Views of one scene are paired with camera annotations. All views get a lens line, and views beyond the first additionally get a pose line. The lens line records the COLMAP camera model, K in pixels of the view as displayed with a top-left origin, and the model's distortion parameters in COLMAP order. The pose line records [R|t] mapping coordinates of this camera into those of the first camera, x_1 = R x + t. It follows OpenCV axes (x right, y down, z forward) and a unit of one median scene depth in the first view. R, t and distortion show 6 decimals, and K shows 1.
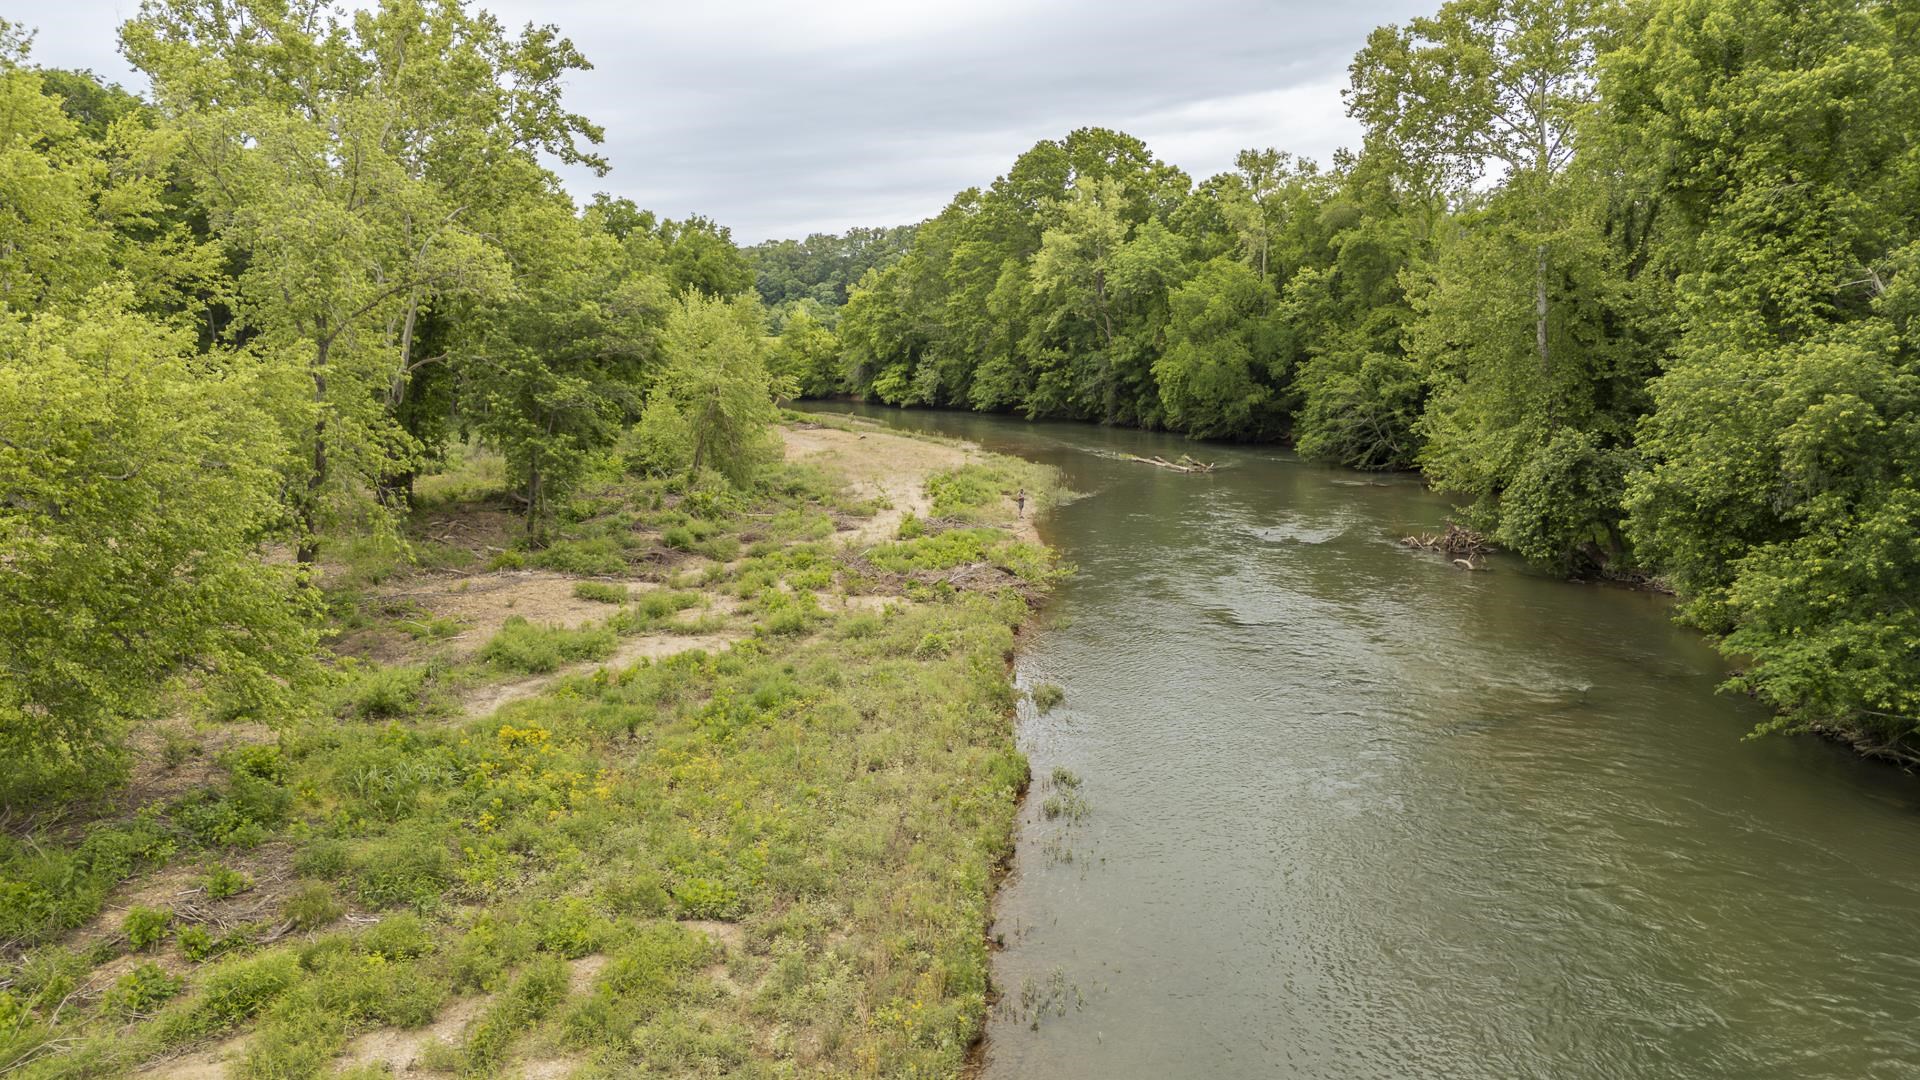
lens RADIAL K [[1410.6, 0, 949.1], [0, 1410.6, 540.6], [0, 0, 1]] dist [0.061412, -0.063973]
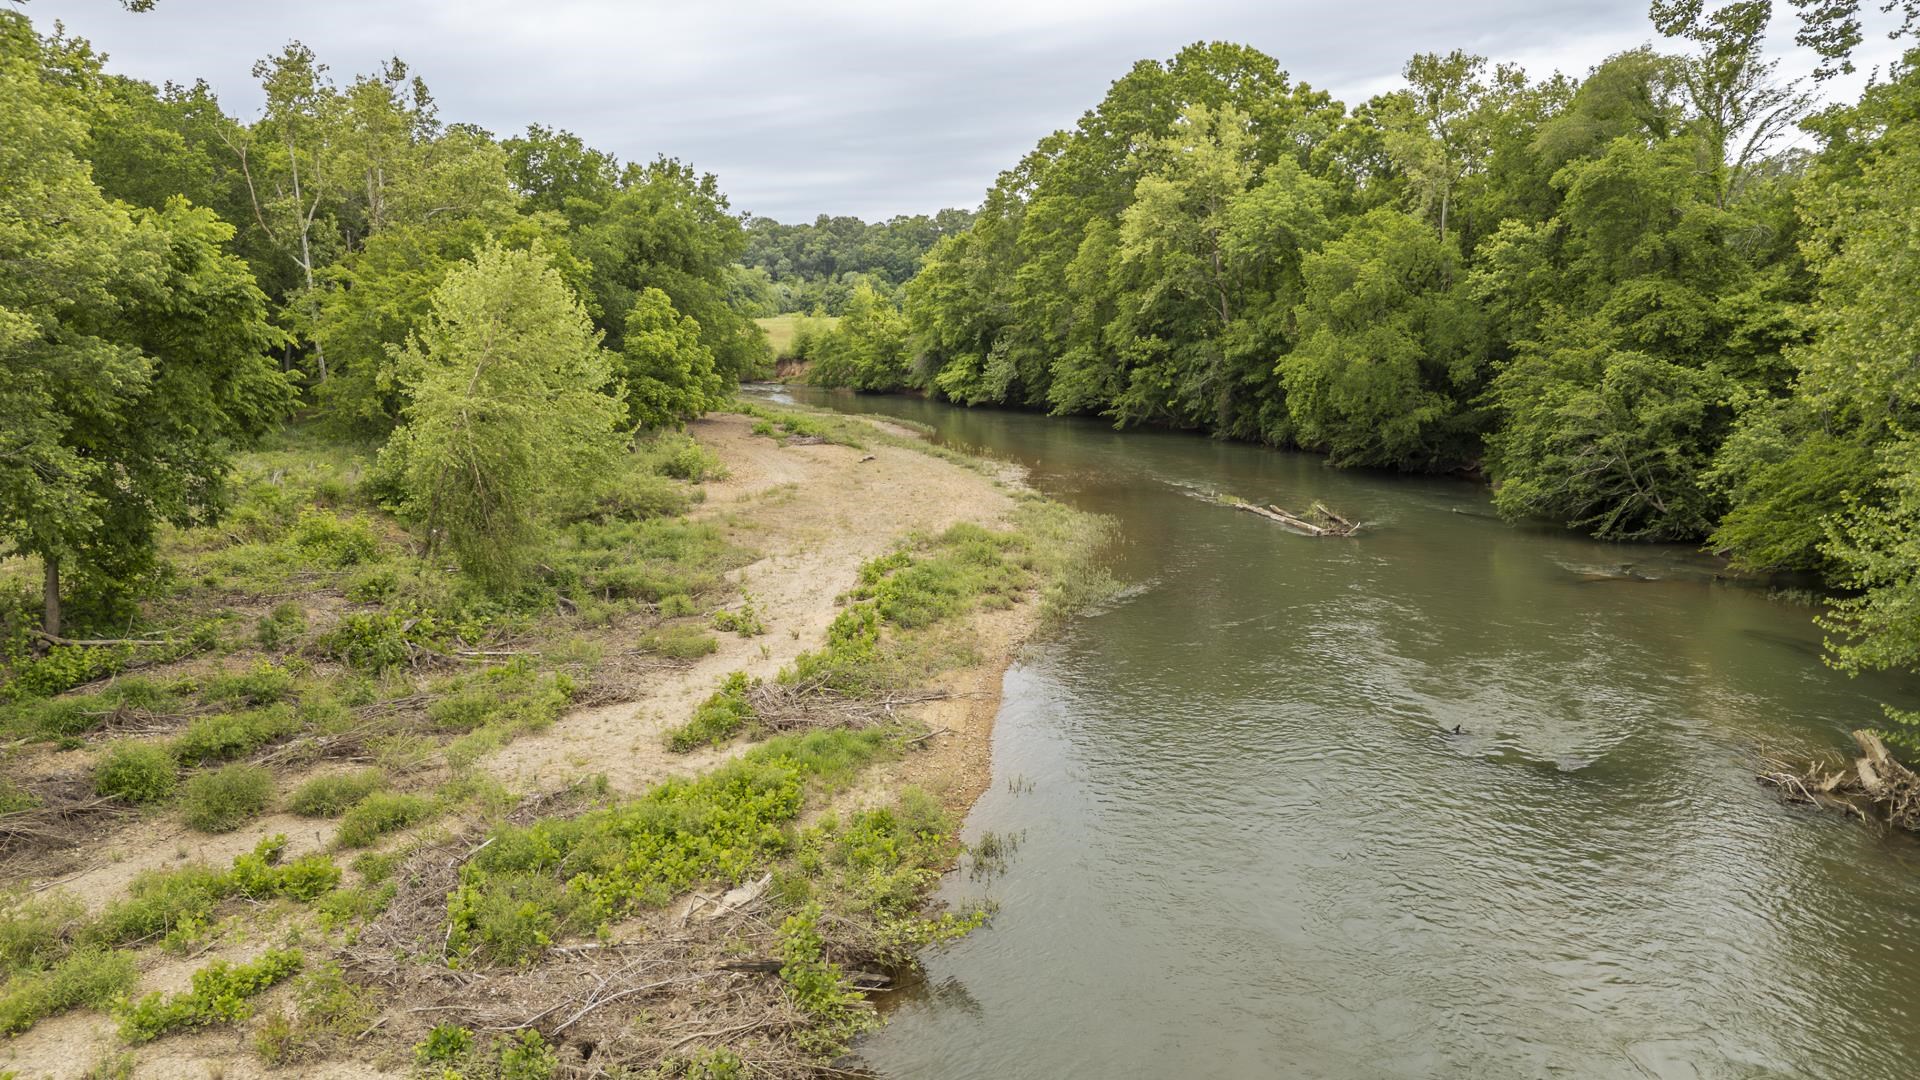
lens RADIAL K [[1410.6, 0, 959.3], [0, 1410.6, 535.9], [0, 0, 1]] dist [0.061412, -0.063973]
pose [[0.995061, 0.019876, -0.097255, 0.051895], [-0.018814, 0.999753, 0.011822, -0.039497], [0.097466, -0.009934, 0.995189, 0.257929]]
